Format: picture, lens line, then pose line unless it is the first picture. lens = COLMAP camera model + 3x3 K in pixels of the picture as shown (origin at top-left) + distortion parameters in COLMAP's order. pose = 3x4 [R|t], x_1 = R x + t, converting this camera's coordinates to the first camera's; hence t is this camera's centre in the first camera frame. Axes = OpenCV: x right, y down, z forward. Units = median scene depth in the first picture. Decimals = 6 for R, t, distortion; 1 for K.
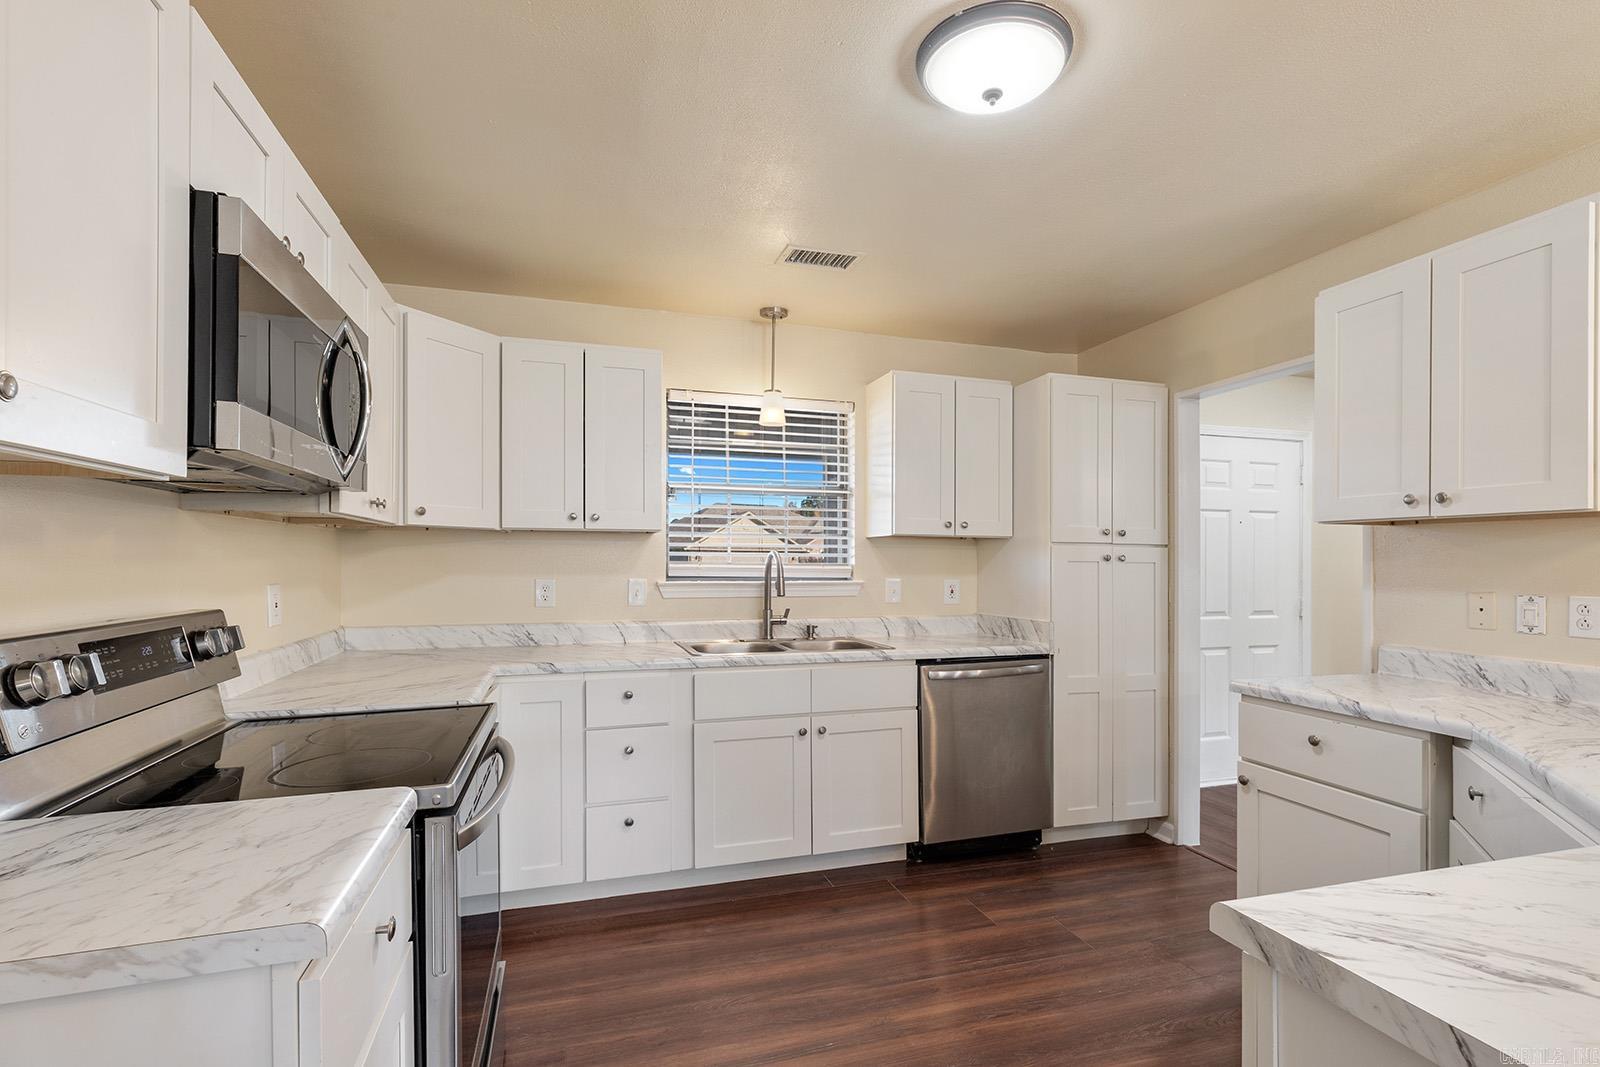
lens RADIAL K [[726.5, 0, 816.7], [0, 726.5, 559.7], [0, 0, 1]] dist [0.002107, -0.000099]
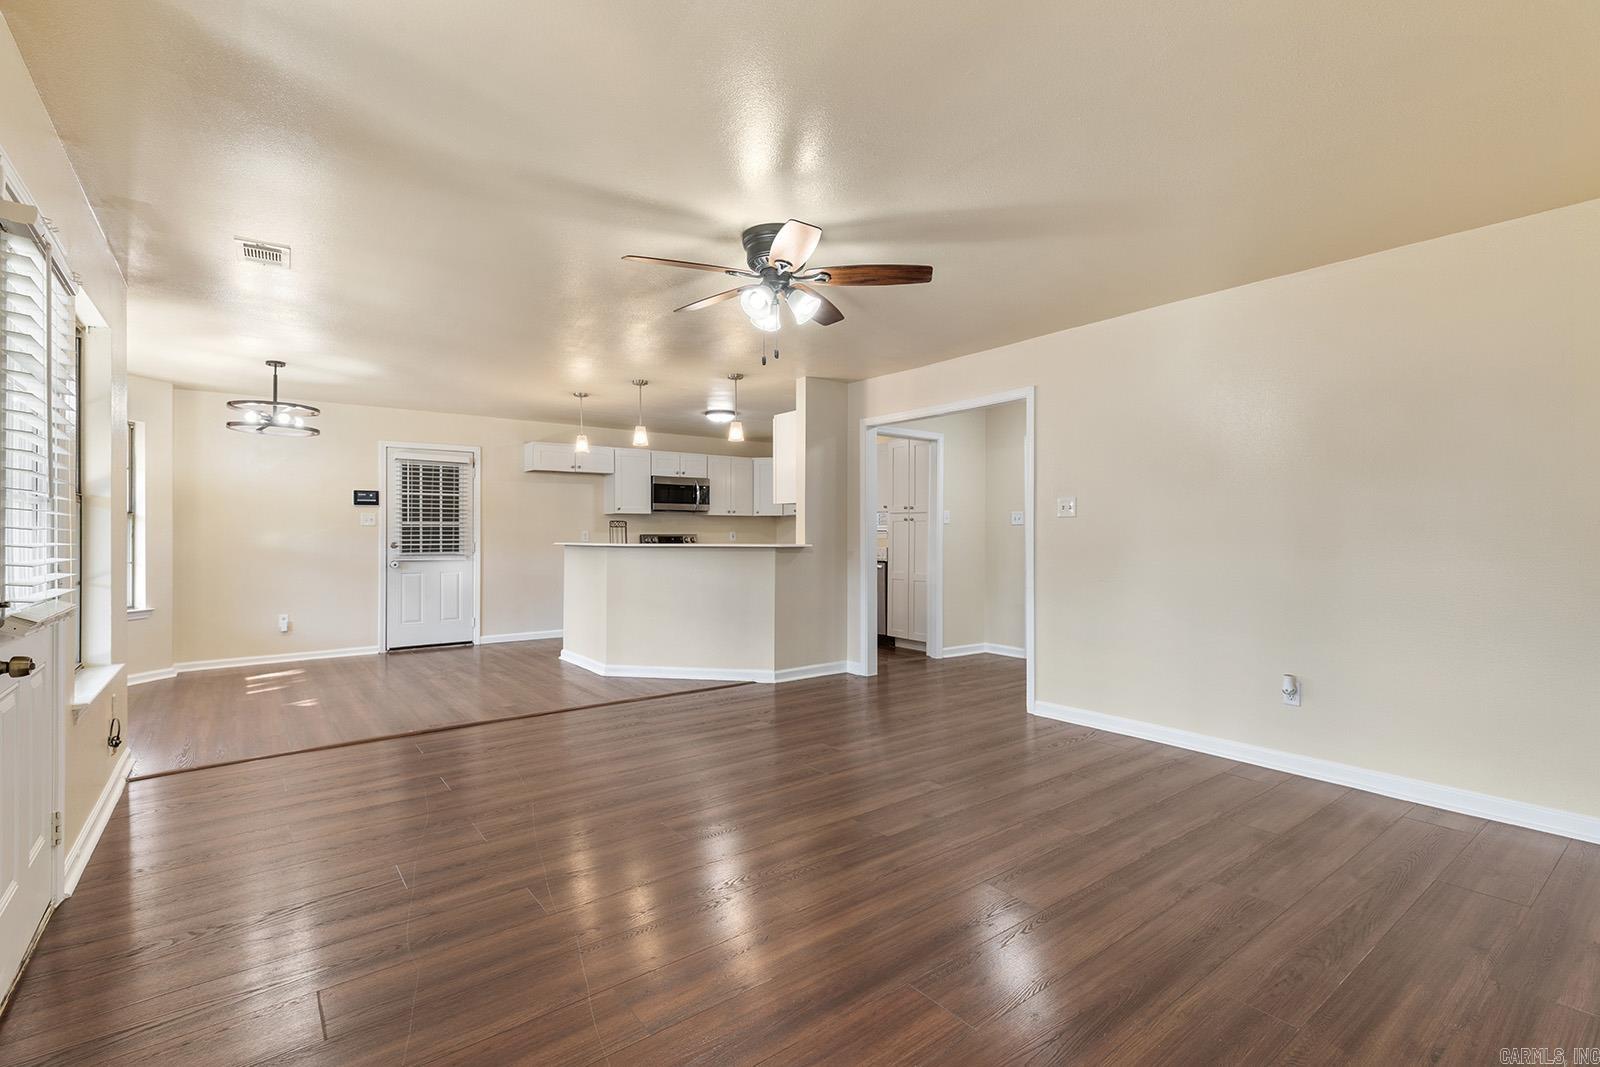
lens RADIAL K [[727.7, 0, 793.7], [0, 727.7, 535.8], [0, 0, 1]] dist [0.001567, 0.000199]
pose [[0.321348, -0.007194, -0.946934, 2.638363], [0.003975, 0.999973, -0.006248, 0.067428], [0.946953, -0.001756, 0.321368, -0.028963]]
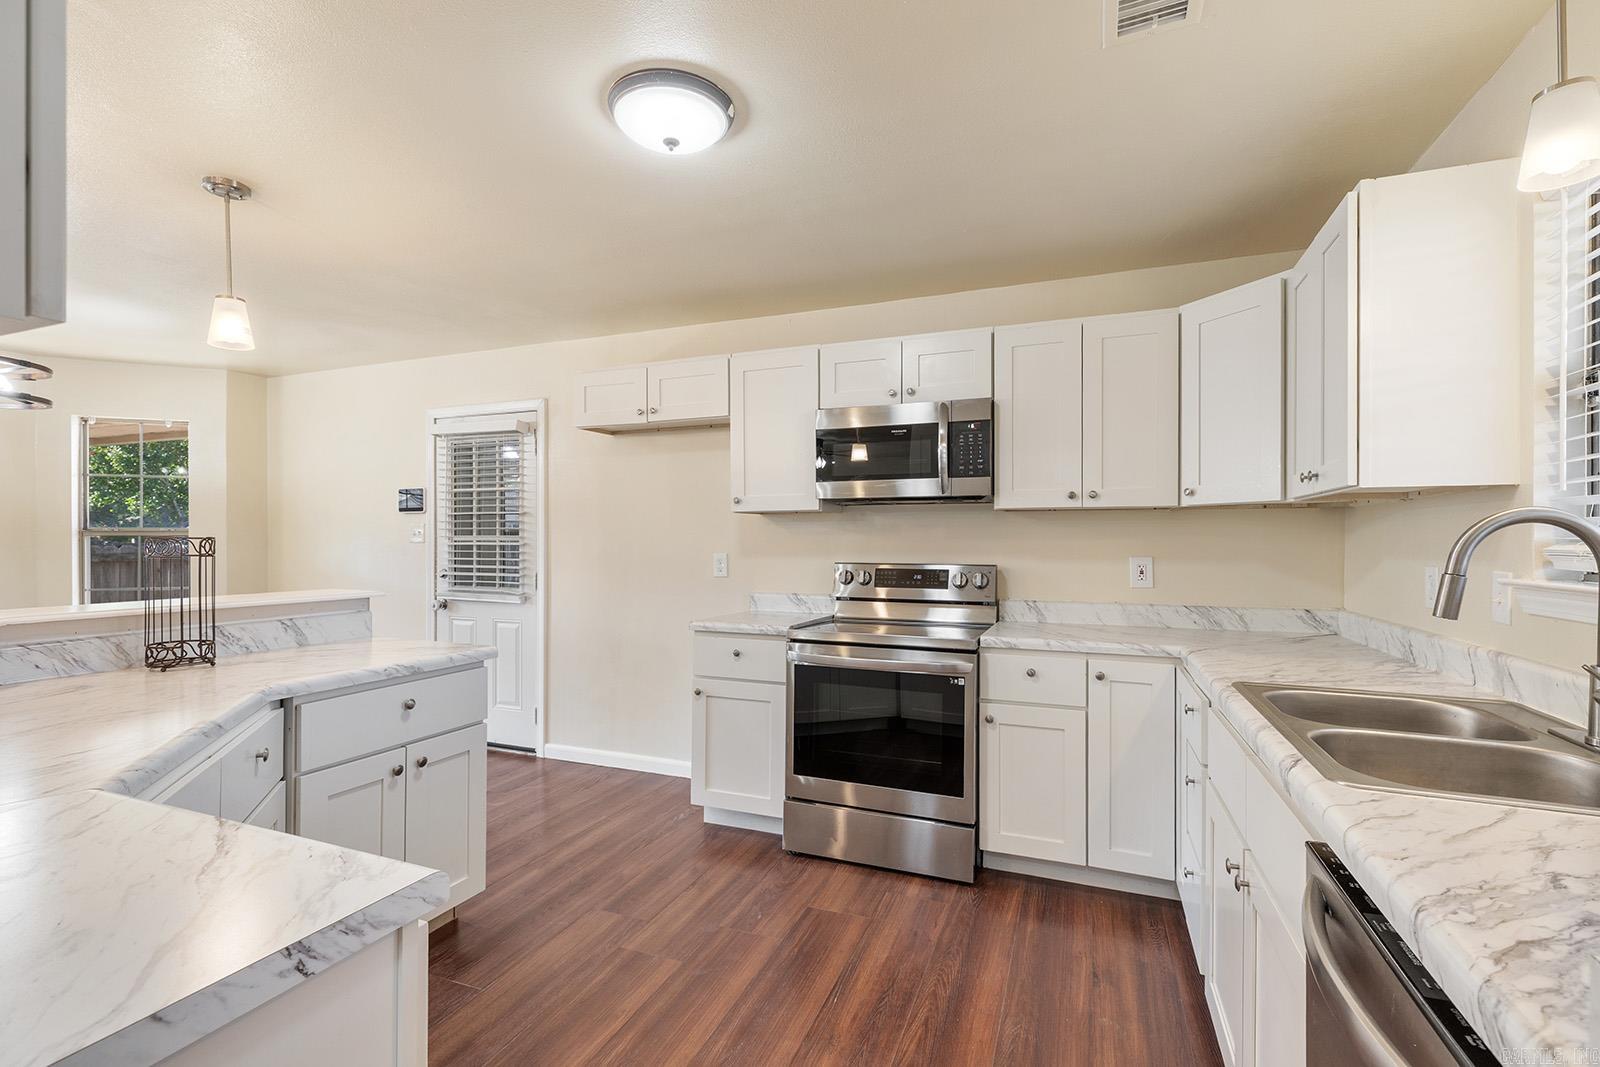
lens RADIAL K [[727.7, 0, 793.7], [0, 727.7, 535.8], [0, 0, 1]] dist [0.001567, 0.000199]
pose [[-0.651245, -0.011443, -0.758781, 0.549557], [-0.005201, 0.999930, -0.010615, 0.009293], [0.758850, -0.002967, -0.651259, 1.072624]]
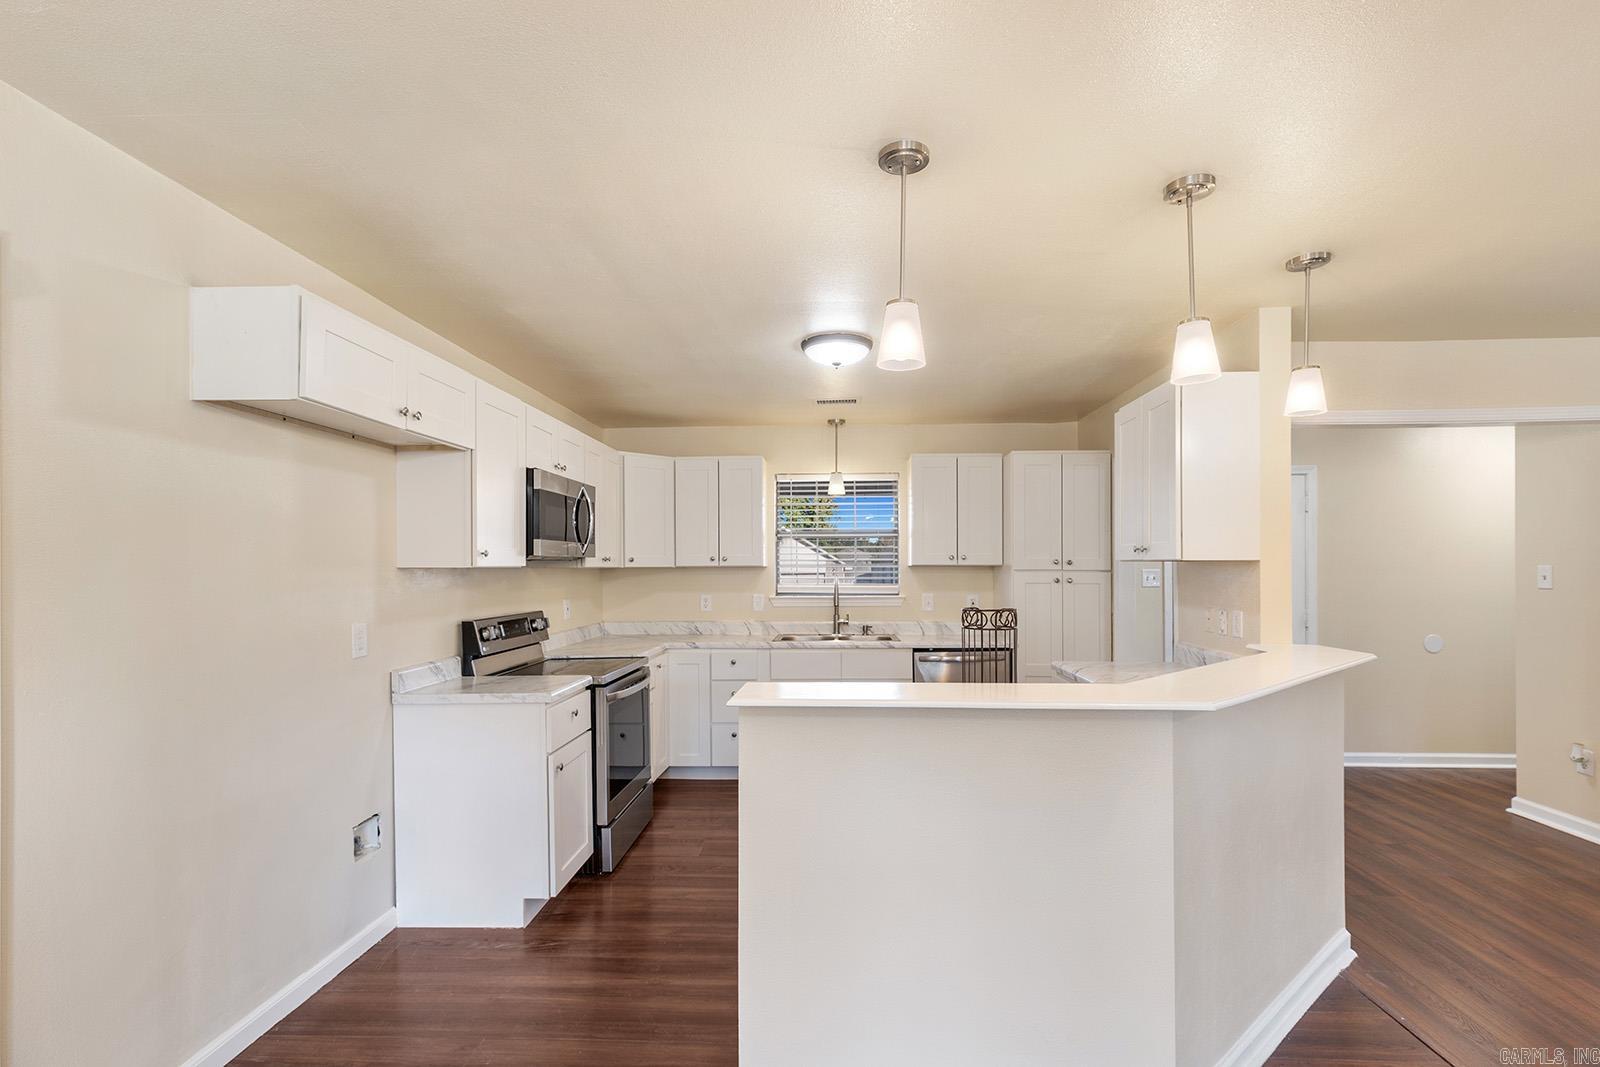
lens RADIAL K [[733.1, 0, 803.9], [0, 733.1, 563.8], [0, 0, 1]] dist [0.001213, 0.000199]
pose [[0.929636, -0.013993, -0.368213, 0.496765], [0.012625, 0.999902, -0.006123, -0.033861], [0.368262, 0.001043, 0.929721, -0.525252]]
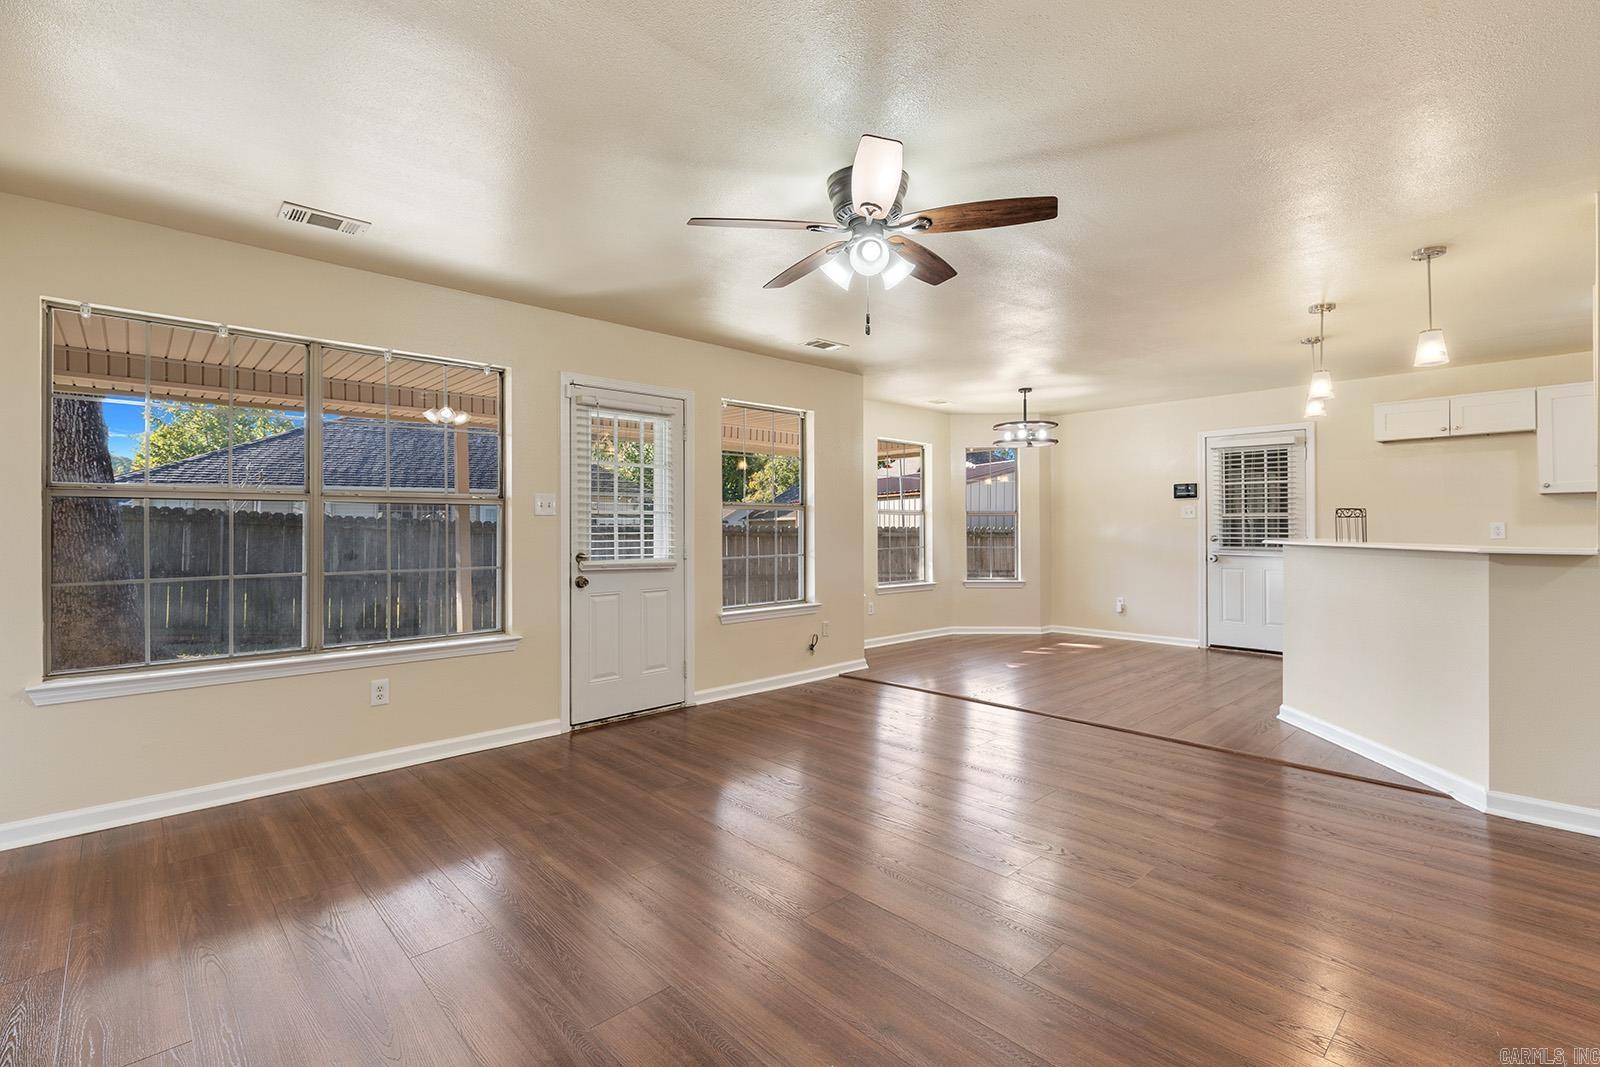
lens RADIAL K [[725.4, 0, 799.5], [0, 725.4, 526.3], [0, 0, 1]] dist [0.000001, -0.000513]
pose [[-0.910166, -0.008251, -0.414161, 2.073311], [-0.007034, 0.999965, -0.004463, 0.059315], [0.414184, -0.001149, -0.910193, 1.081246]]
